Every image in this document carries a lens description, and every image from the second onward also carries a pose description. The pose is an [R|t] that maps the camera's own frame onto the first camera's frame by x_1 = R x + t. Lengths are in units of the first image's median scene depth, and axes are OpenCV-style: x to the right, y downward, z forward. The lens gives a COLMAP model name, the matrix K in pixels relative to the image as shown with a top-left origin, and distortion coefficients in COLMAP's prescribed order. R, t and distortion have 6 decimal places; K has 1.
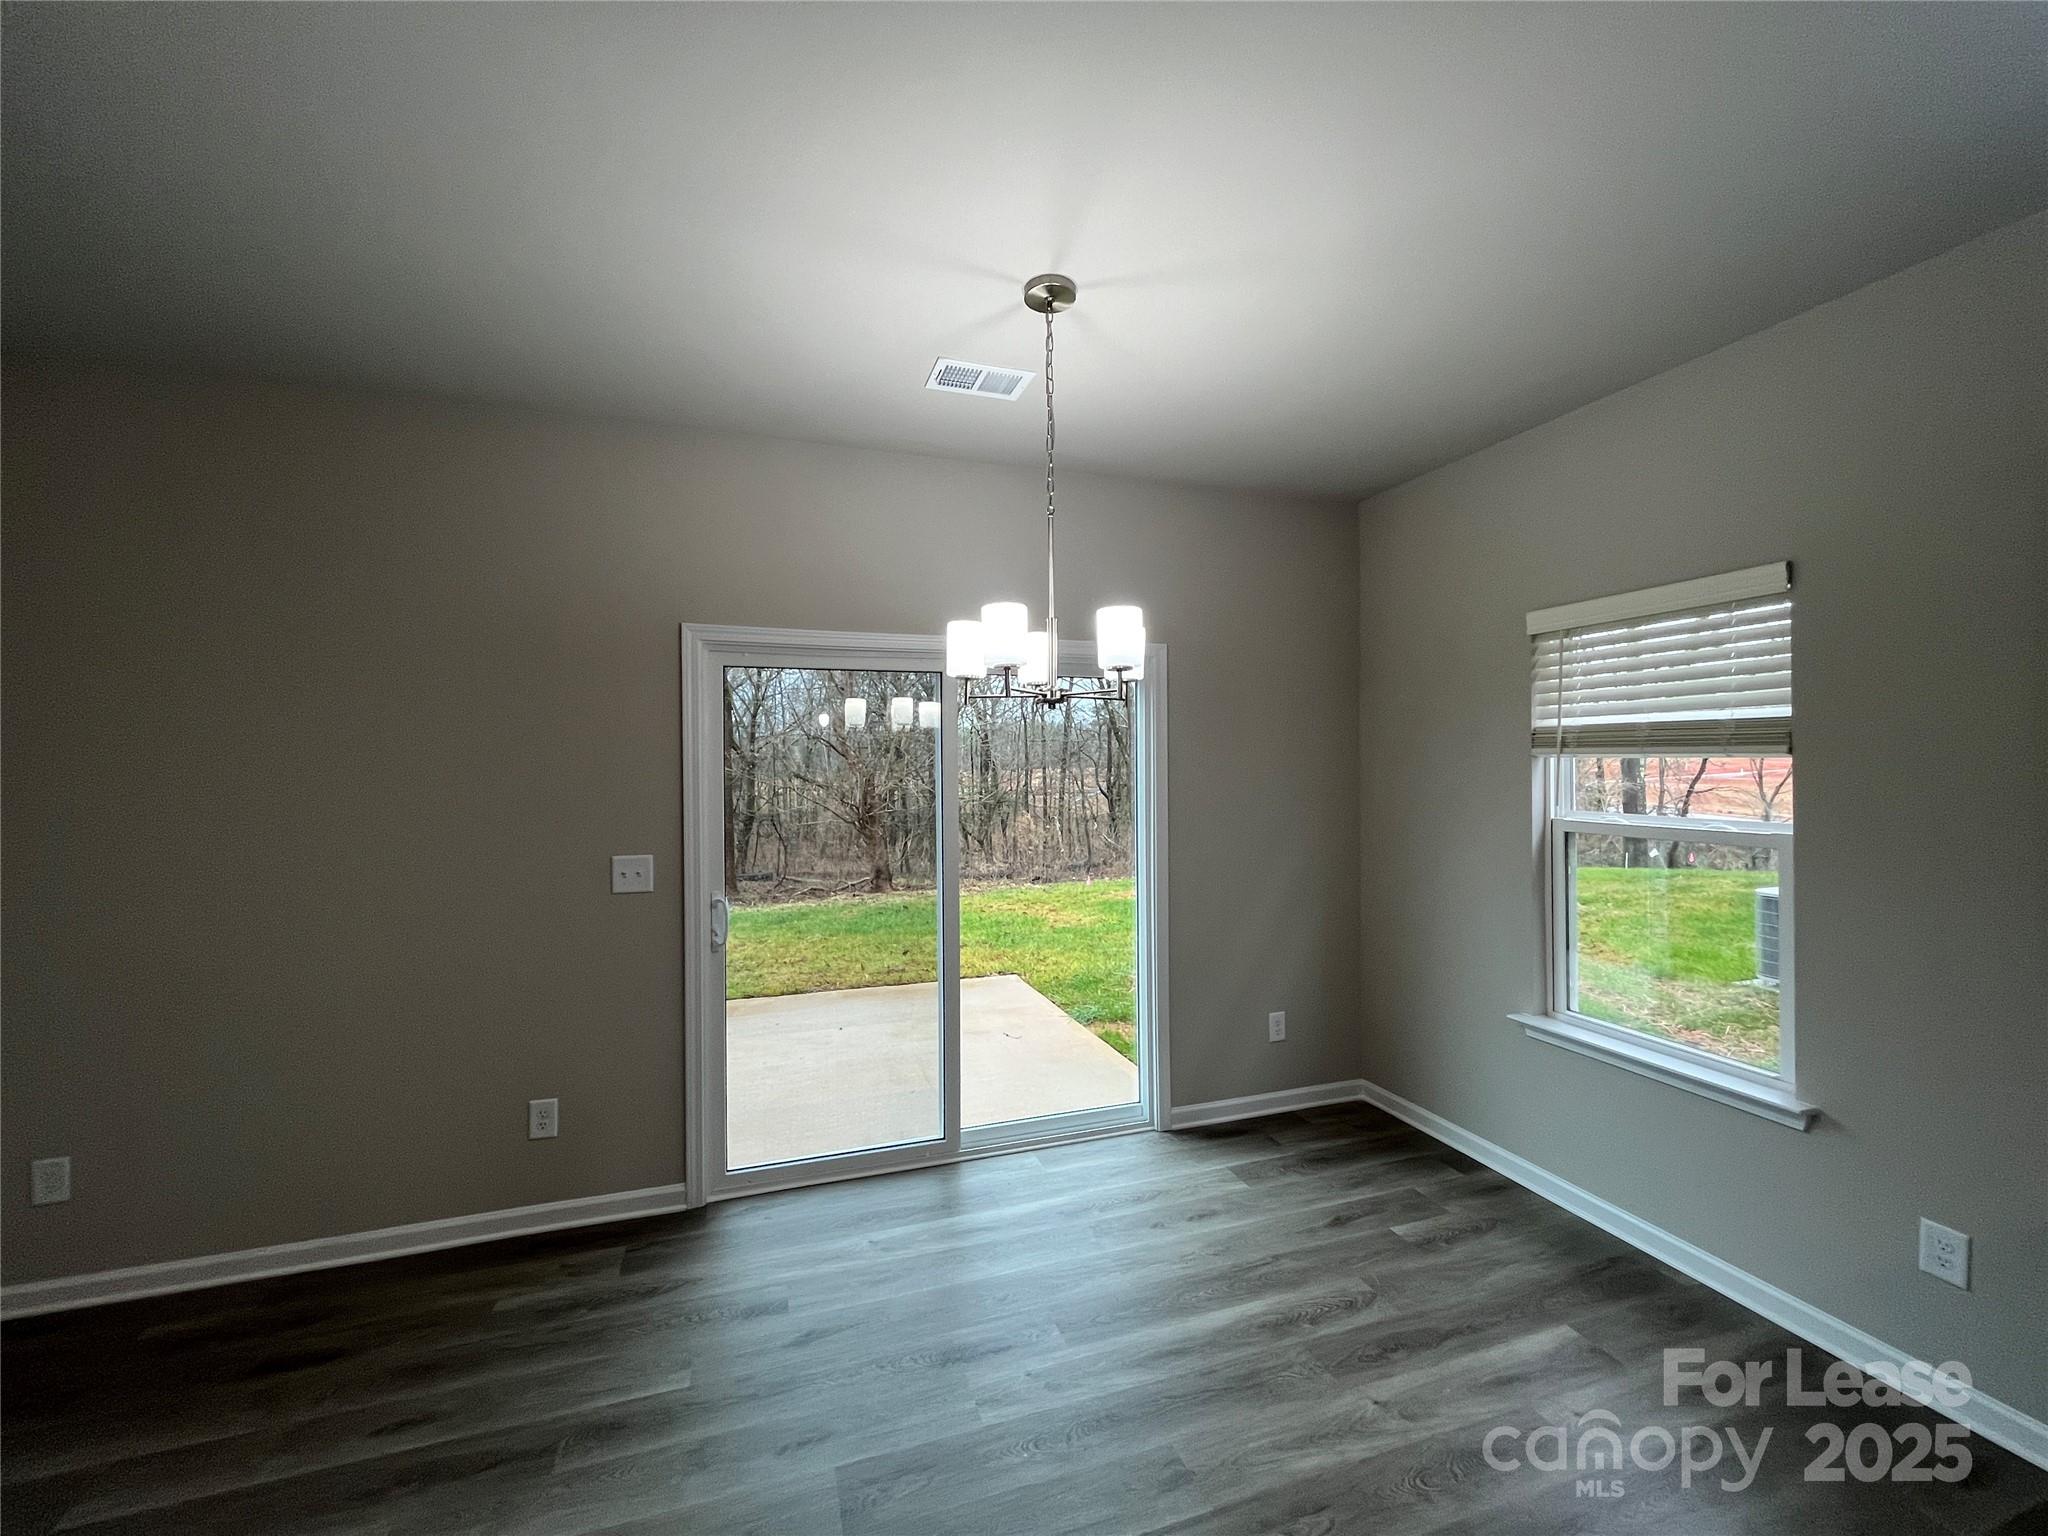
lens RADIAL K [[821.8, 0, 1024.0], [0, 821.8, 762.9], [0, 0, 1]] dist [-0.004342, -0.000028]
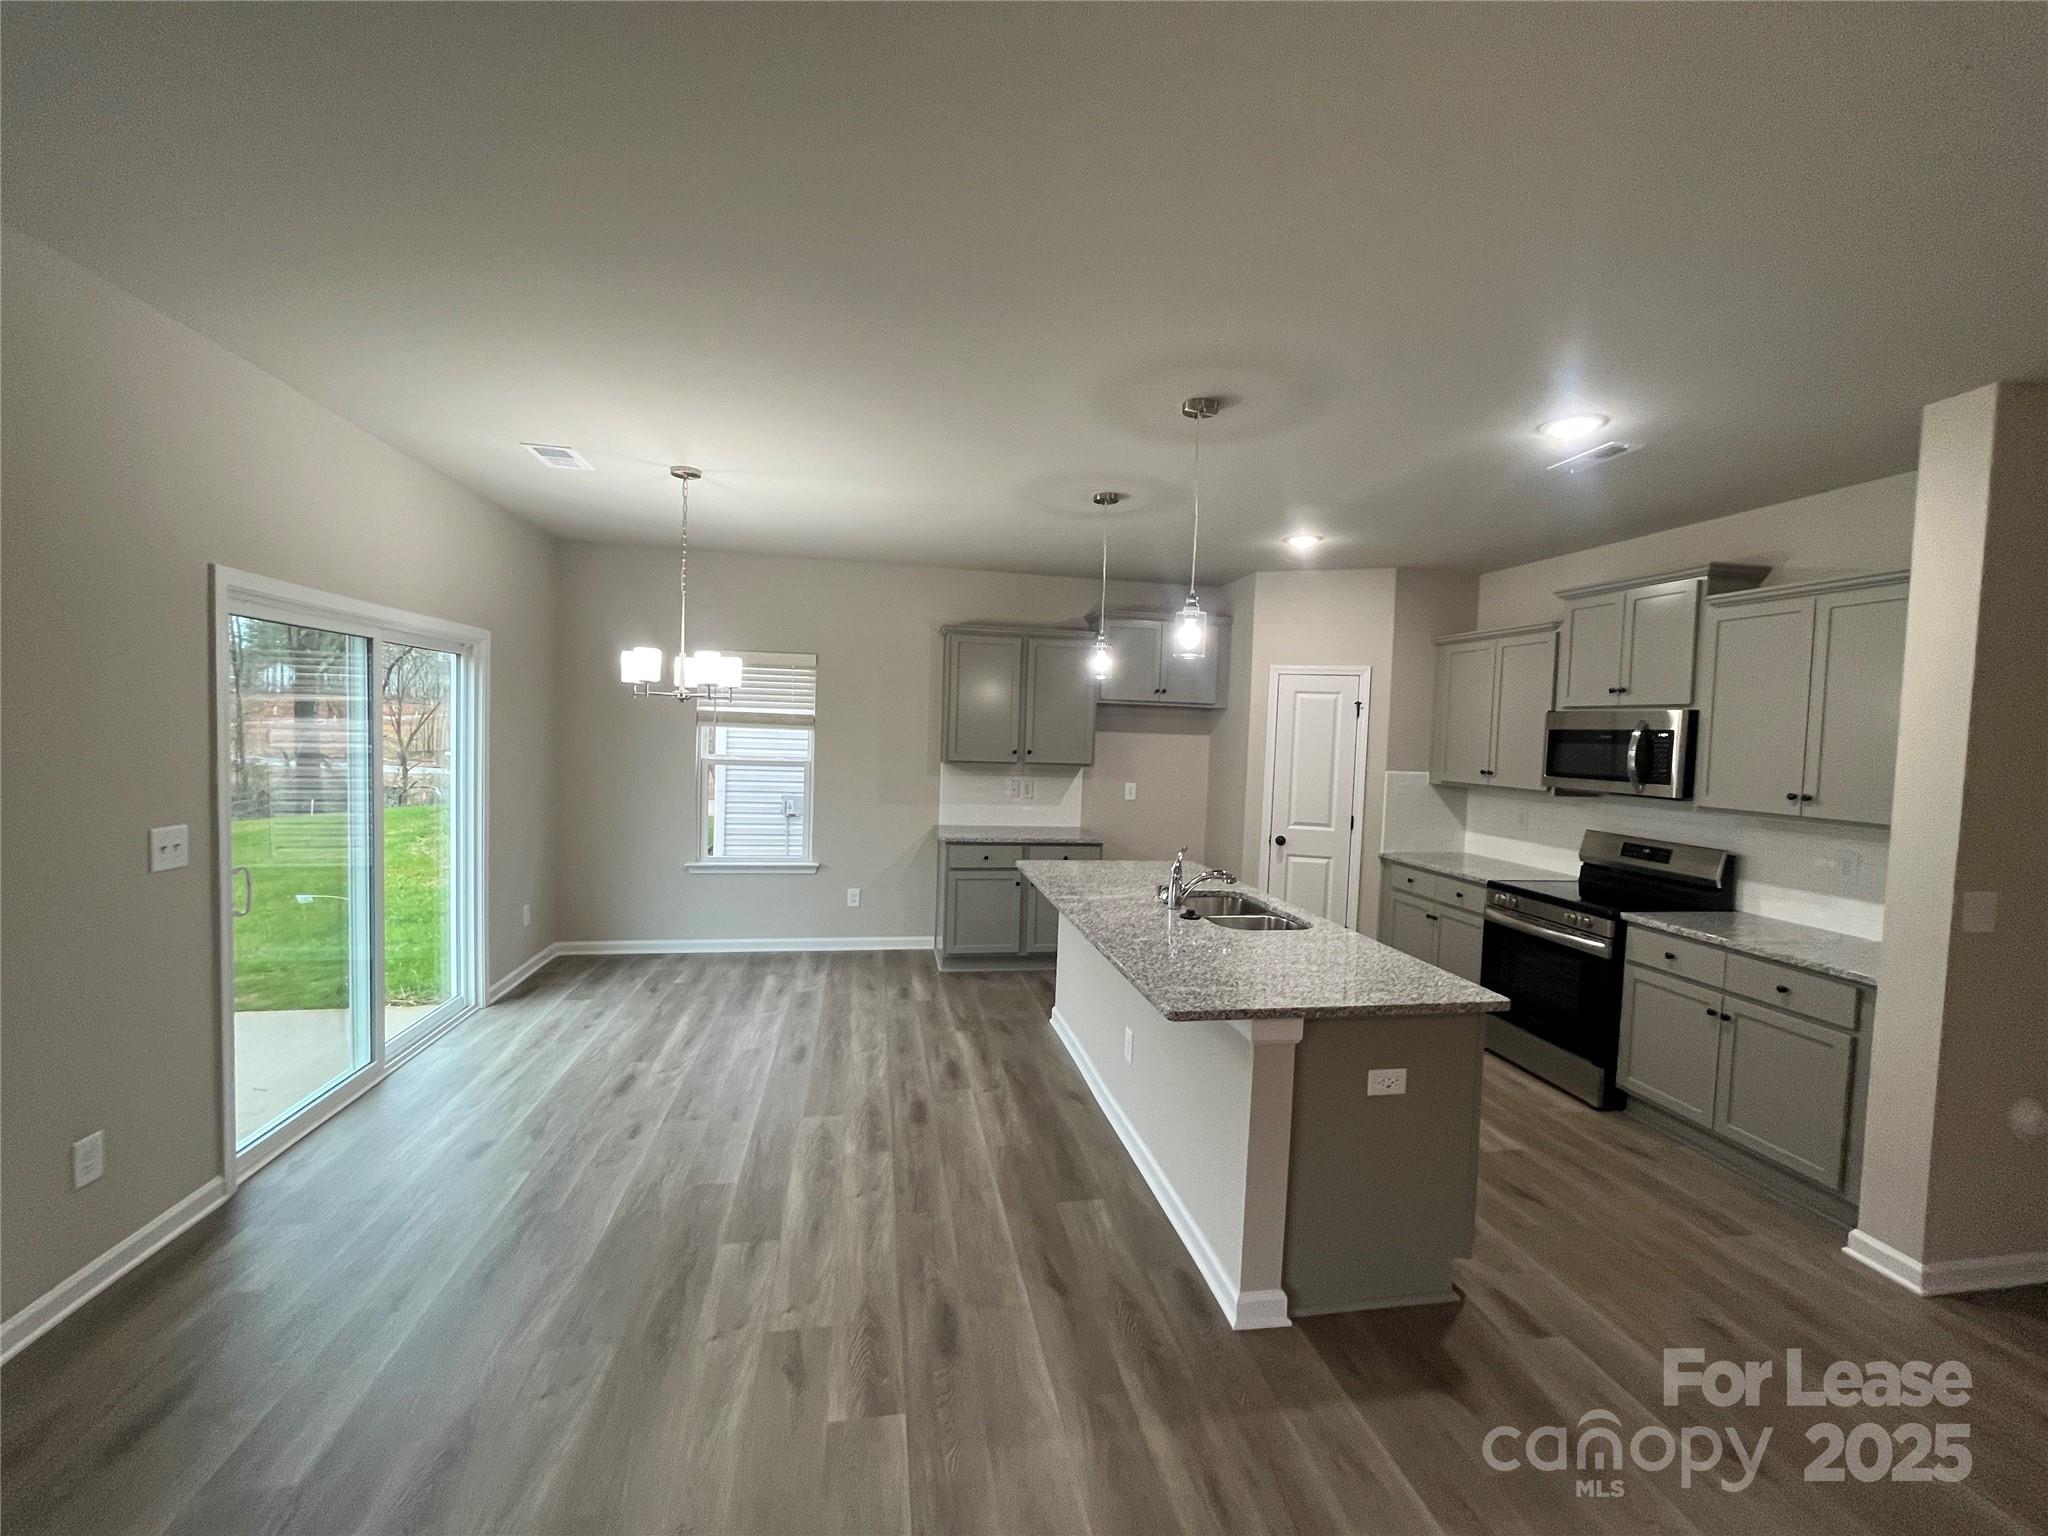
lens RADIAL K [[824.9, 0, 1020.7], [0, 824.9, 758.4], [0, 0, 1]] dist [-0.002113, -0.000006]
pose [[0.140651, -0.025590, 0.989729, -1.197086], [-0.034842, 0.998919, 0.030780, -0.017403], [-0.989446, -0.038814, 0.139607, -0.005387]]
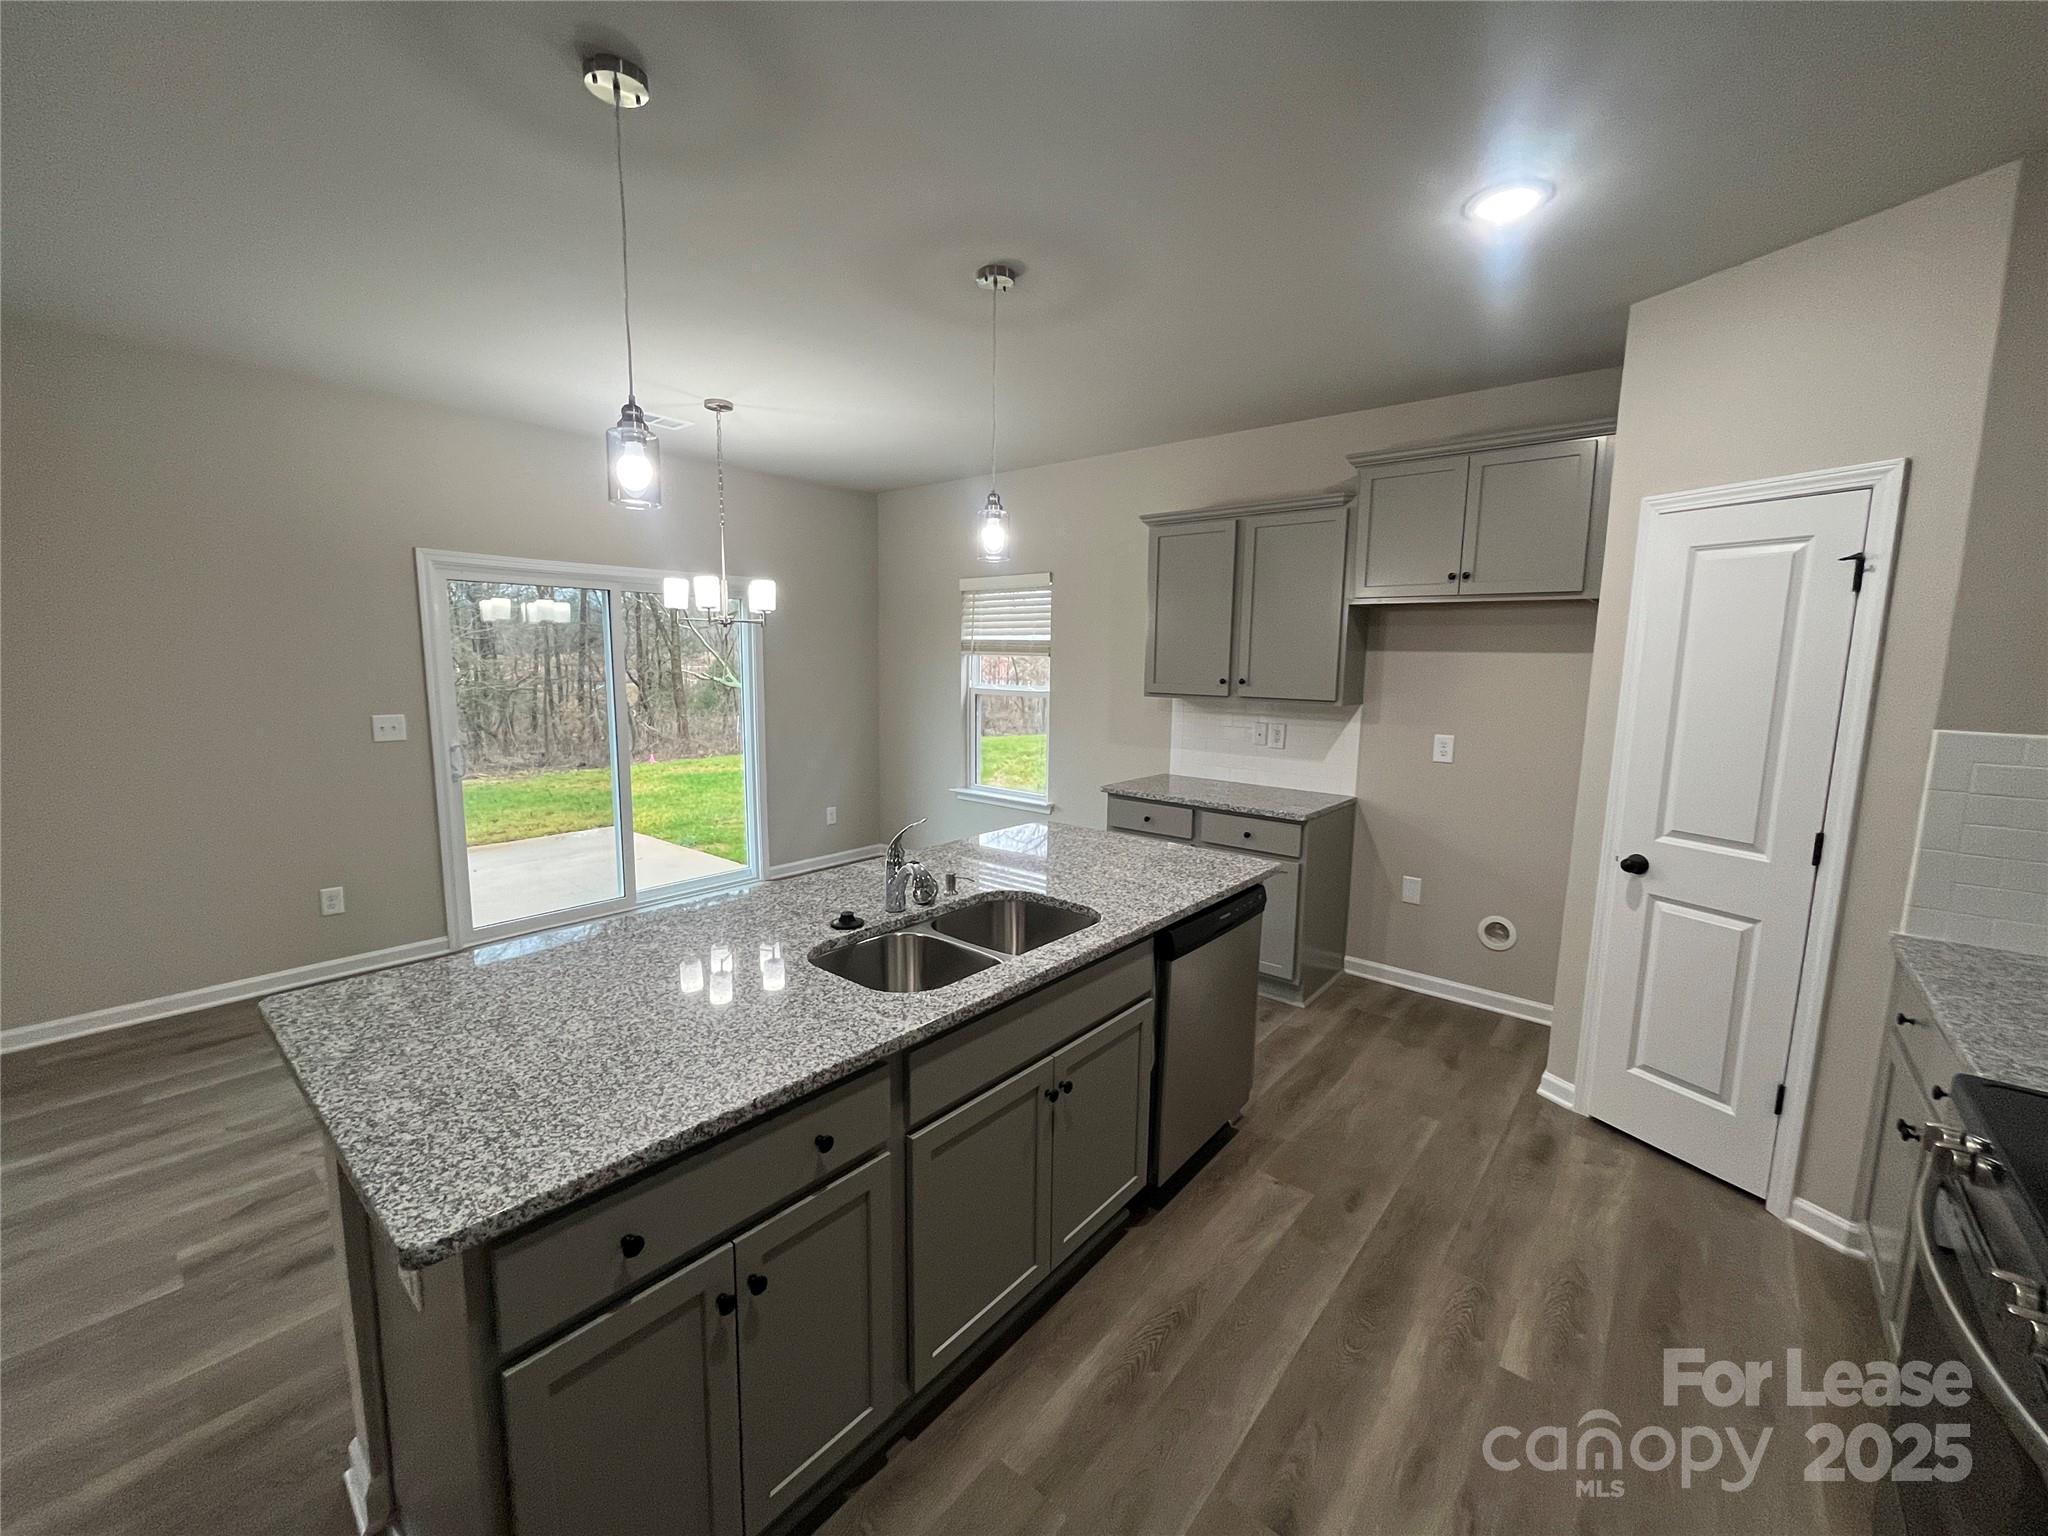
lens RADIAL K [[824.9, 0, 1020.7], [0, 824.9, 758.4], [0, 0, 1]] dist [-0.002113, -0.000006]
pose [[0.853989, -0.047337, 0.518134, -0.283984], [-0.019587, 0.992222, 0.122933, -0.007882], [-0.519923, -0.115133, 0.846419, -0.758413]]
